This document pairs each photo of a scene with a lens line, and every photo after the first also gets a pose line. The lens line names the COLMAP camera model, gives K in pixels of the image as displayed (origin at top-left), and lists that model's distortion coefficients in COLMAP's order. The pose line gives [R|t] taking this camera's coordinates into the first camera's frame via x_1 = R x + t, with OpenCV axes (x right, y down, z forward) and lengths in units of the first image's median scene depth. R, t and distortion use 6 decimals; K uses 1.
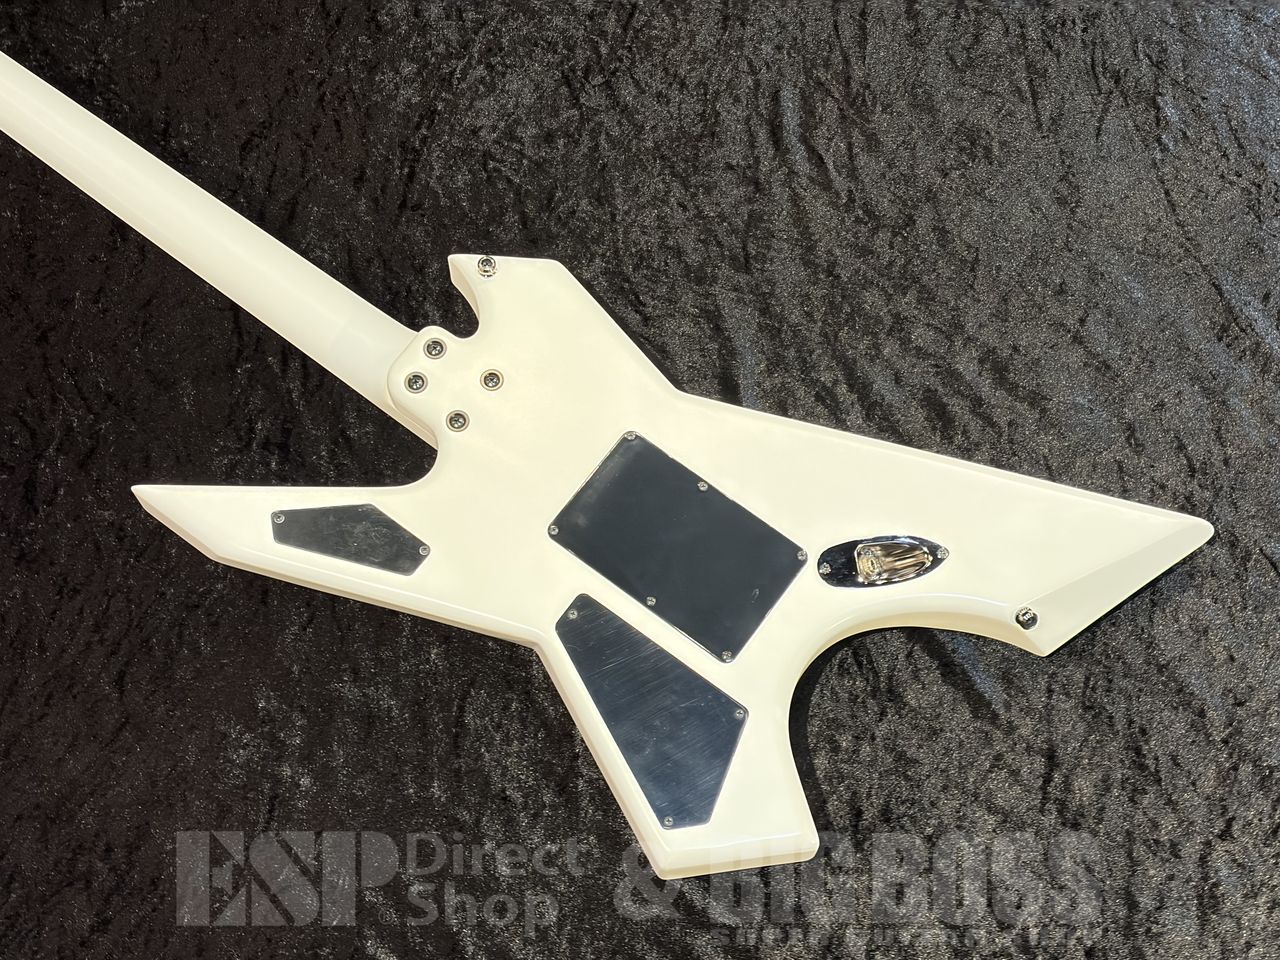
lens RADIAL K [[1970.3, 0, 659.0], [0, 1970.3, 480.1], [0, 0, 1]] dist [0.262515, -1.131560]
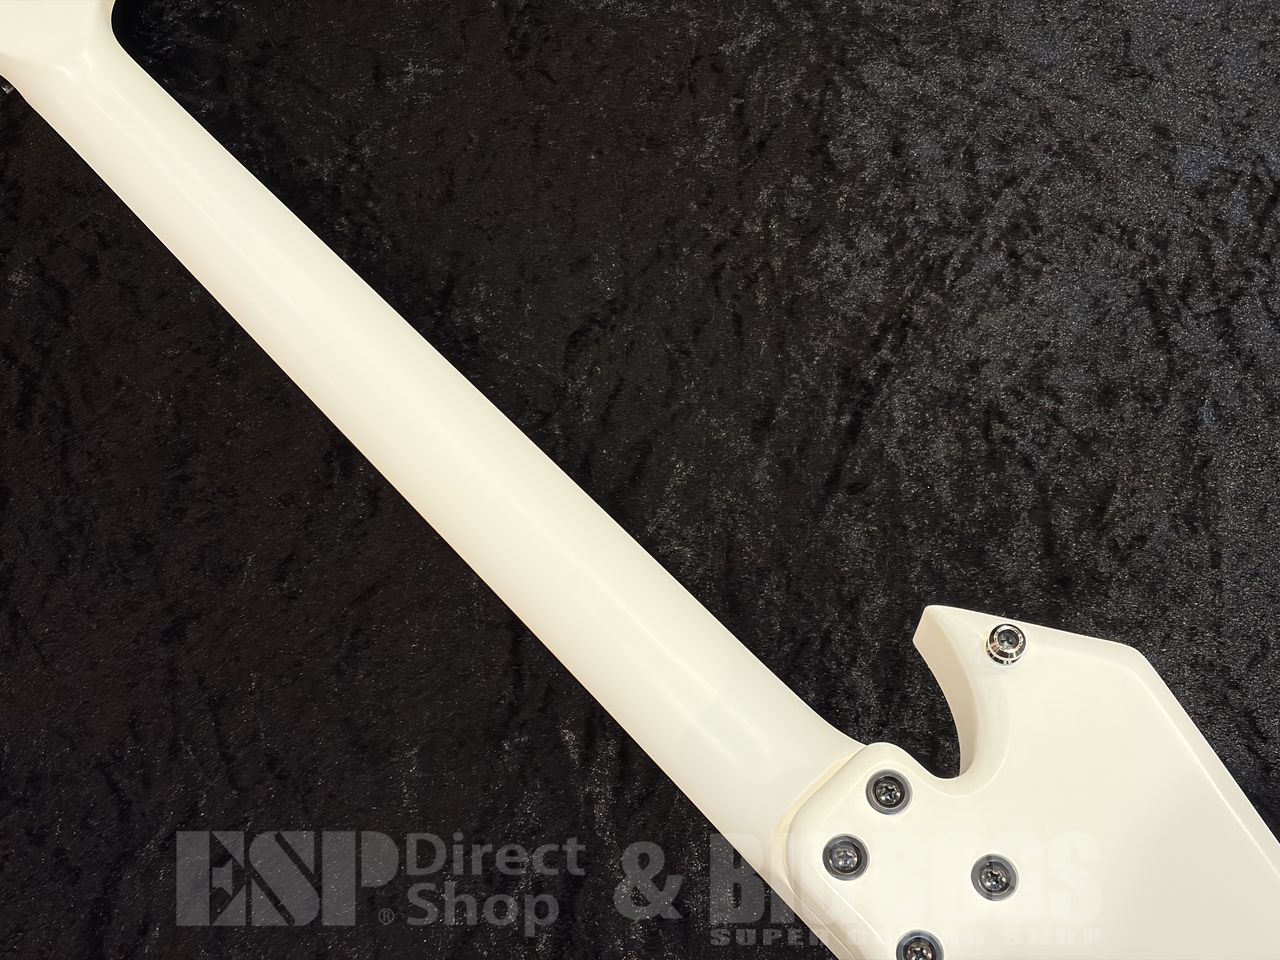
lens RADIAL K [[1943.1, 0, 639.9], [0, 1943.1, 498.9], [0, 0, 1]] dist [0.244752, -0.973359]
pose [[0.983216, 0.153309, -0.098905, -0.126975], [-0.158014, 0.986561, -0.041587, -0.101453], [0.091200, 0.056517, 0.994228, 0.446506]]
